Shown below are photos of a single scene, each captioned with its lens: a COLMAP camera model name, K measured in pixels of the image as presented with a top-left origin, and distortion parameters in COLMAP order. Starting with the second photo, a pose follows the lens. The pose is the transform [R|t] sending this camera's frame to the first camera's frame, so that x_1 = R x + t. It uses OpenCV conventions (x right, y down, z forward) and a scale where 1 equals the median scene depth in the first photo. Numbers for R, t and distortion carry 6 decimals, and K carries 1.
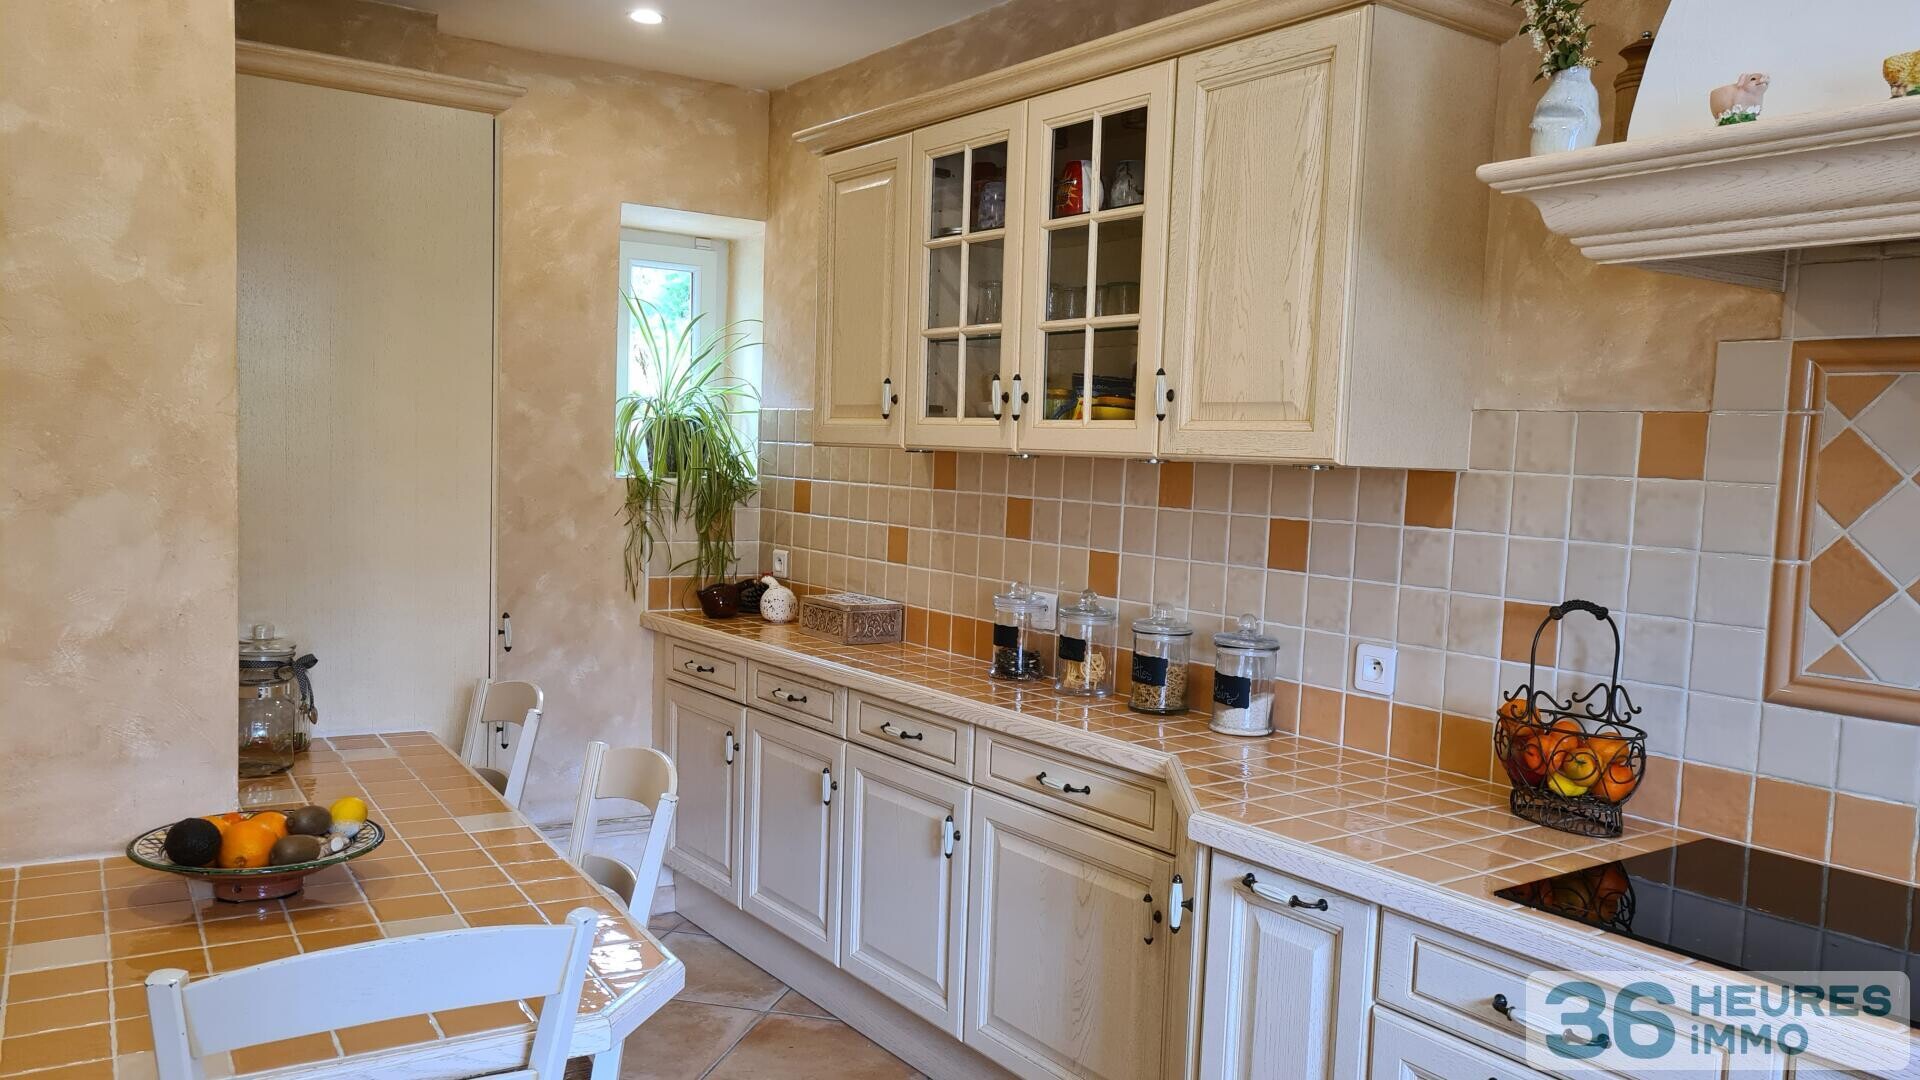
lens RADIAL K [[1460.6, 0, 970.7], [0, 1460.6, 568.2], [0, 0, 1]] dist [0.005743, 0.001680]
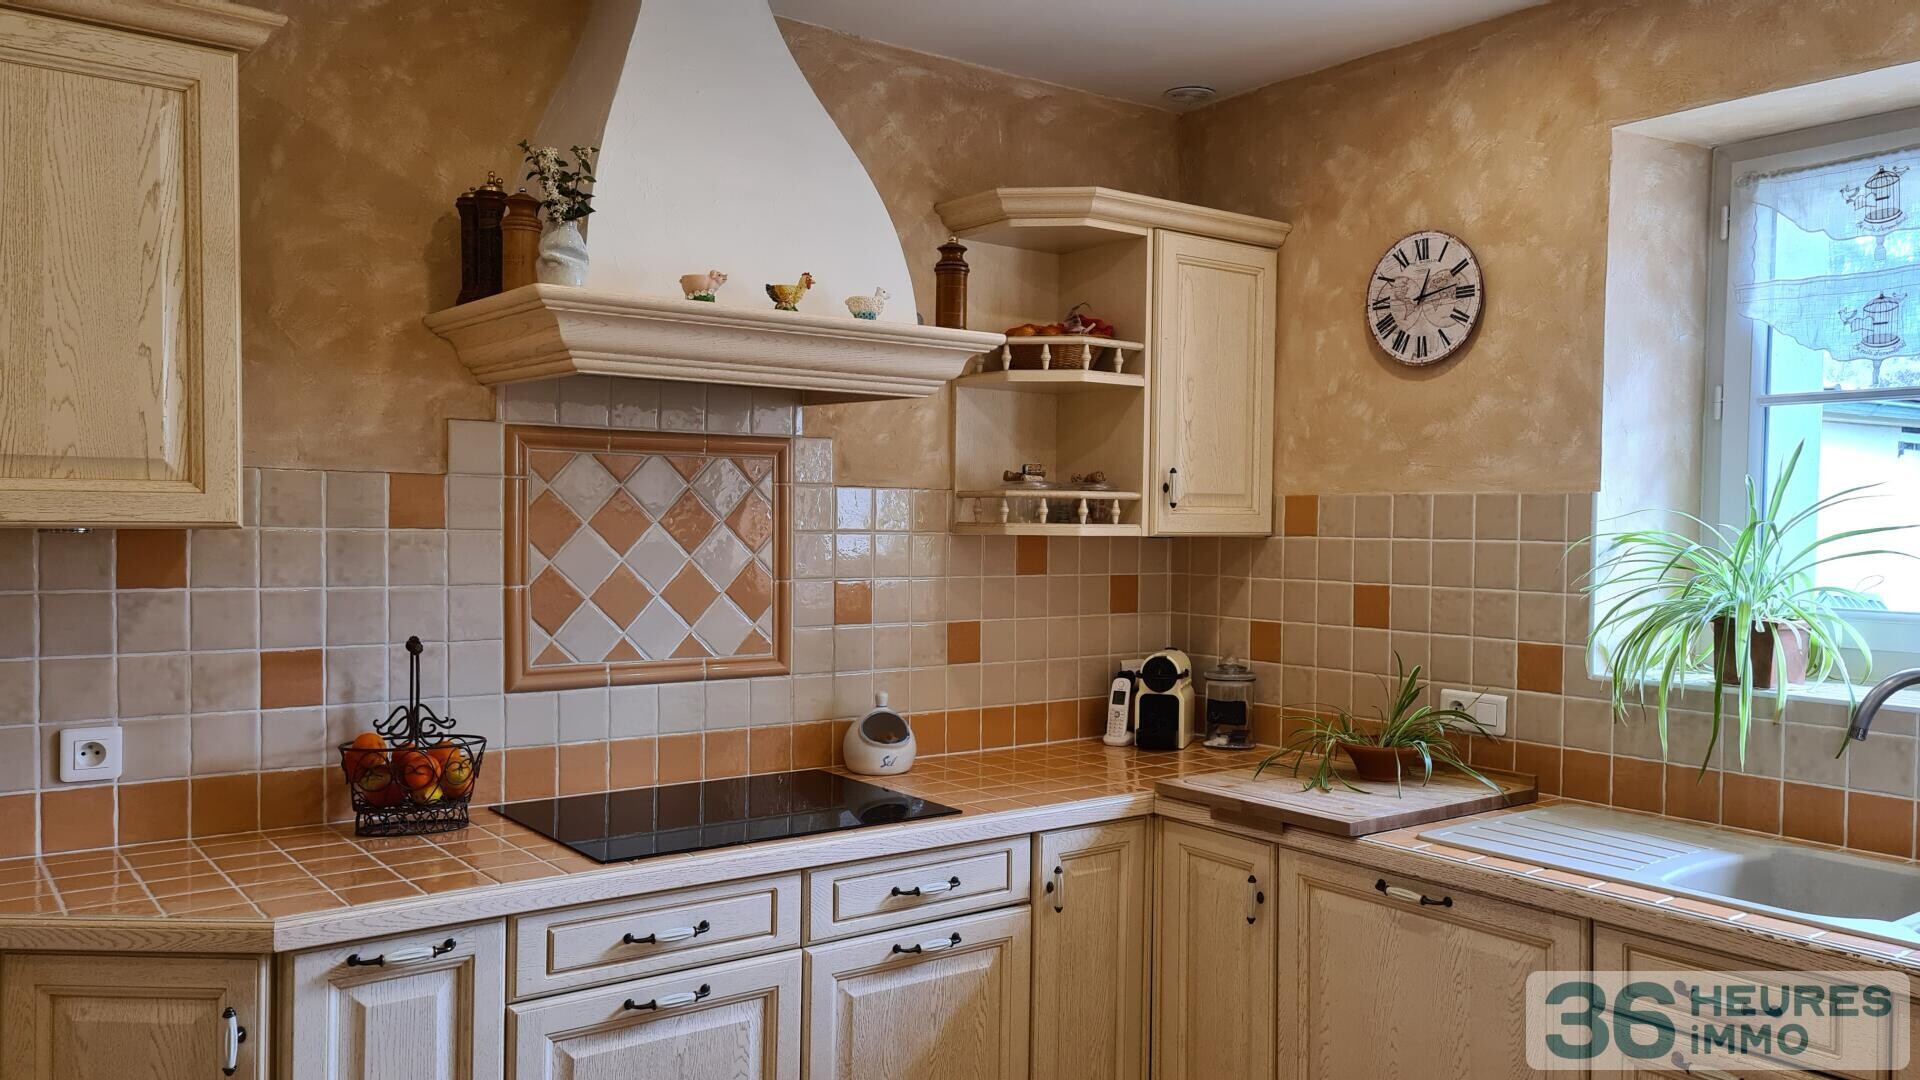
lens RADIAL K [[1460.6, 0, 970.7], [0, 1460.6, 568.2], [0, 0, 1]] dist [0.005743, 0.001680]
pose [[-0.058116, -0.071542, 0.995743, -0.712464], [0.065172, 0.995029, 0.075295, -0.084701], [-0.996180, 0.069270, -0.053165, 0.573037]]
